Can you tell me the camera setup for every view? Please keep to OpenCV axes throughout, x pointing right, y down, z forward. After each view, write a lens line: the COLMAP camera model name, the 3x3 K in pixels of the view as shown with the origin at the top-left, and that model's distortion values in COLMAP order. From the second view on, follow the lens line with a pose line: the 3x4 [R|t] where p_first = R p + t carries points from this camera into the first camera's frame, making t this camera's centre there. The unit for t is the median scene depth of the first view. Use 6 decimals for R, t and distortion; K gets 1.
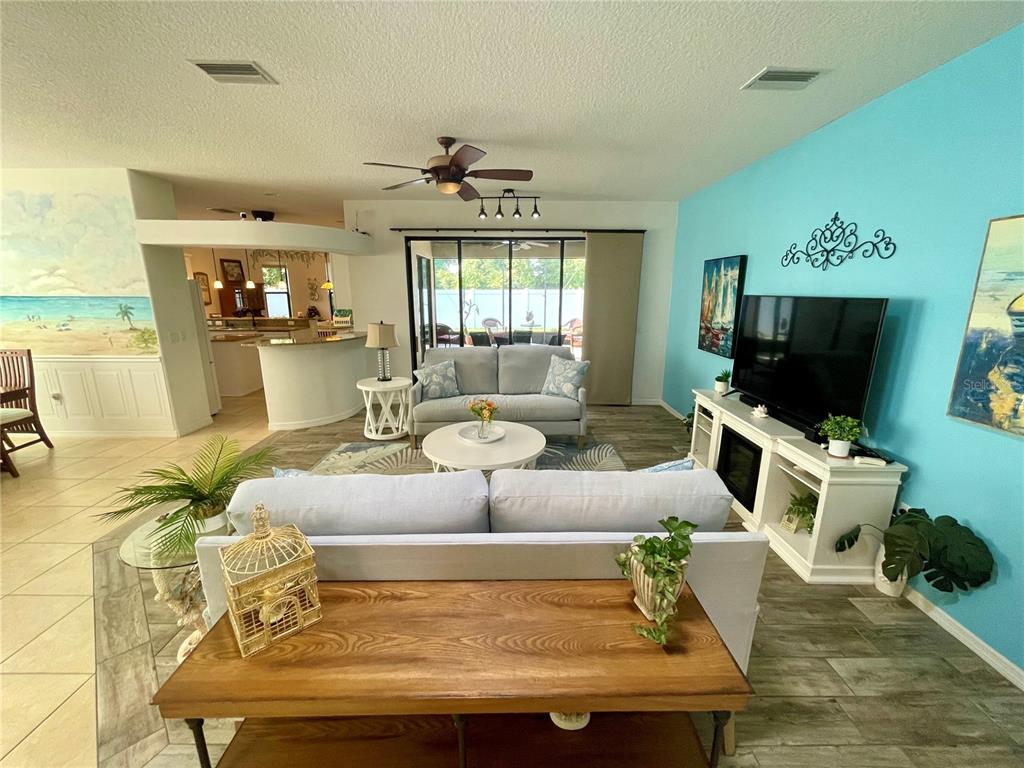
lens RADIAL K [[412.7, 0, 510.2], [0, 412.7, 383.6], [0, 0, 1]] dist [-0.003463, 0.000481]
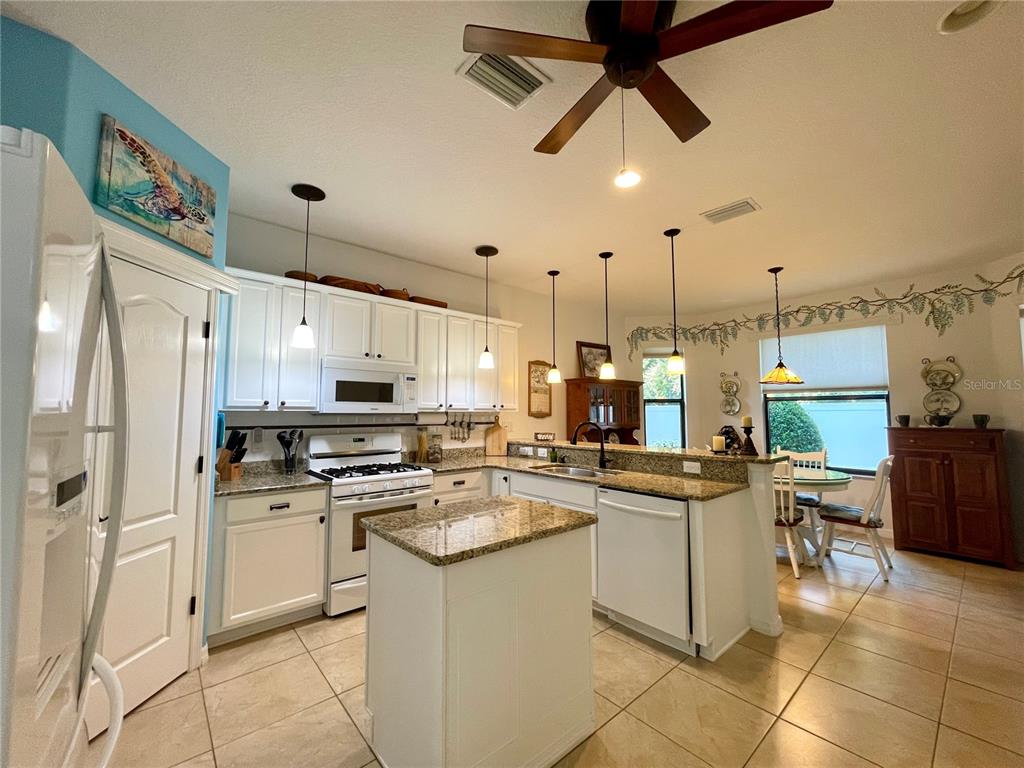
lens RADIAL K [[412.7, 0, 509.9], [0, 412.7, 384.8], [0, 0, 1]] dist [-0.003463, 0.000481]
pose [[0.649928, -0.056829, -0.757868, -0.641782], [-0.169204, 0.961352, -0.217192, -0.197483], [0.740921, 0.269393, 0.615194, 1.155072]]
